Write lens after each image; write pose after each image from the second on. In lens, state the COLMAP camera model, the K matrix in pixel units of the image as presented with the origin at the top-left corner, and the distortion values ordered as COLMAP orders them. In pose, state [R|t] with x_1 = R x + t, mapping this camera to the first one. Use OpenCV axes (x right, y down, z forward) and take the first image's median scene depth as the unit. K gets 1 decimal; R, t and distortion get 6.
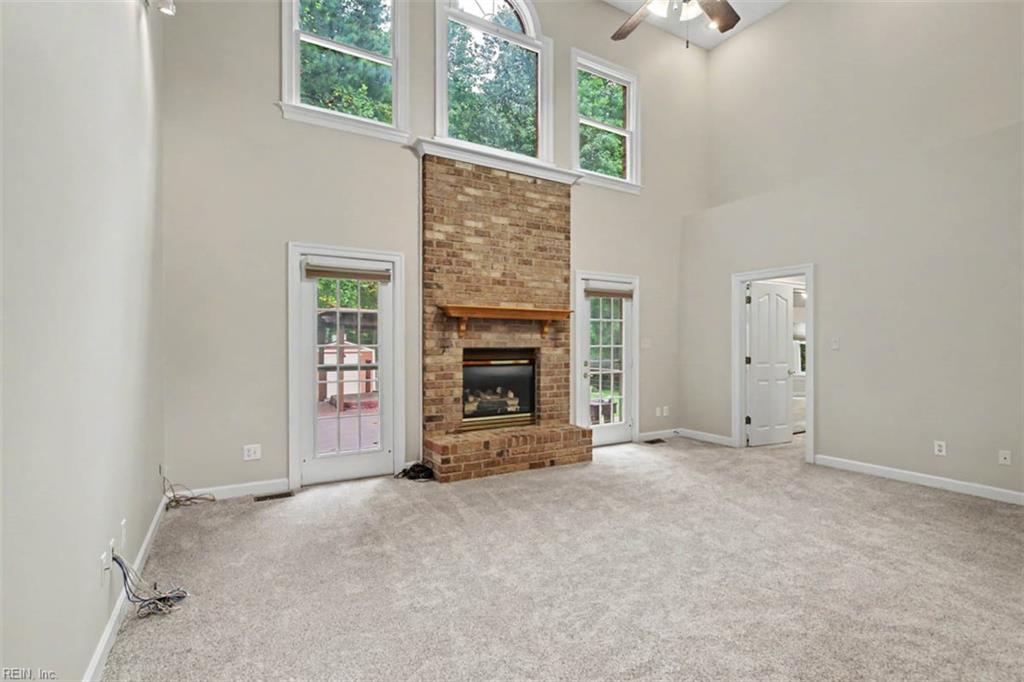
lens RADIAL K [[469.0, 0, 513.5], [0, 469.0, 344.8], [0, 0, 1]] dist [0.002112, 0.000305]
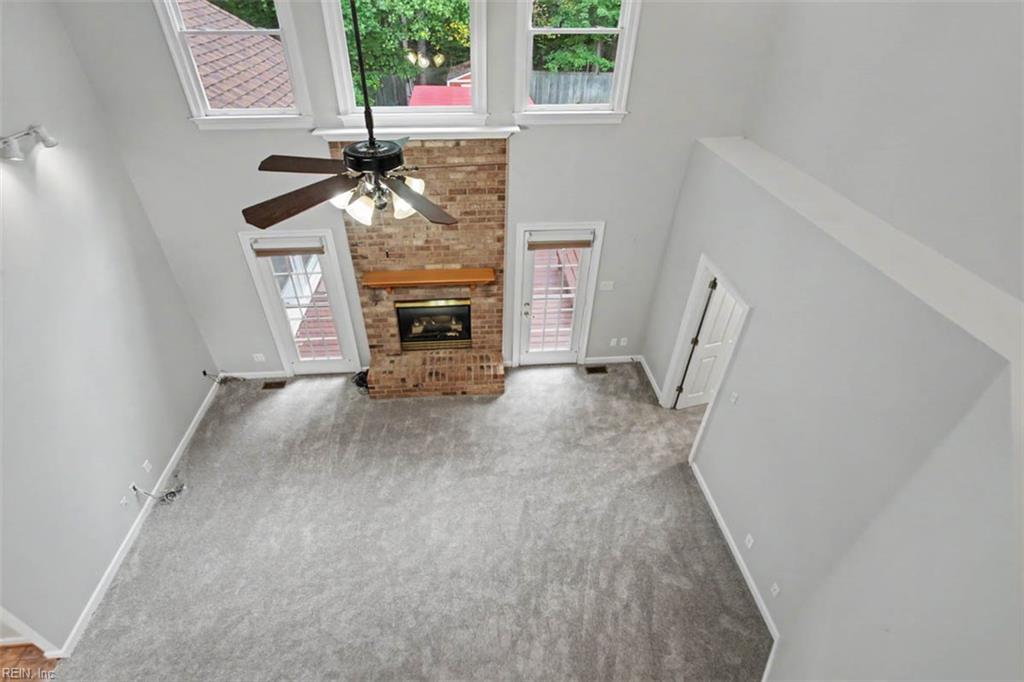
lens RADIAL K [[471.2, 0, 493.9], [0, 471.2, 299.9], [0, 0, 1]] dist [0.002051, 0.000338]
pose [[0.896262, 0.244208, -0.370240, 0.552522], [0.010602, 0.822731, 0.568332, -0.659545], [0.443399, -0.513300, 0.734793, 0.230587]]
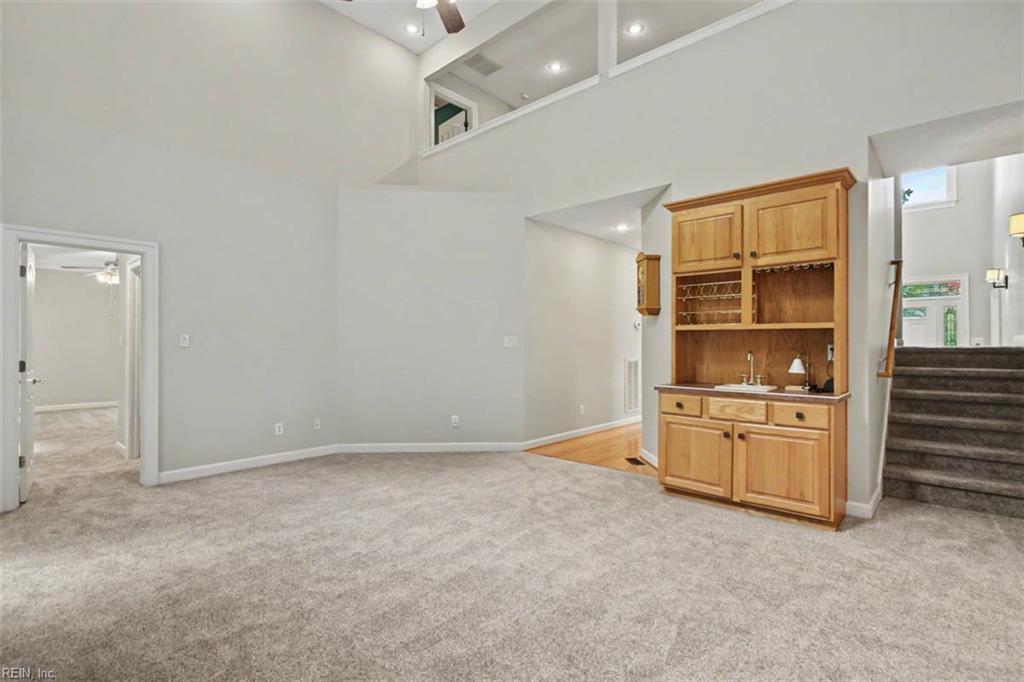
lens RADIAL K [[483.7, 0, 516.2], [0, 483.7, 347.7], [0, 0, 1]] dist [0.000515, 0.000240]
pose [[-0.300525, -0.008280, 0.953738, -0.376938], [-0.006635, 0.999956, 0.006590, -0.000128], [-0.953751, -0.004348, -0.300567, 0.663973]]
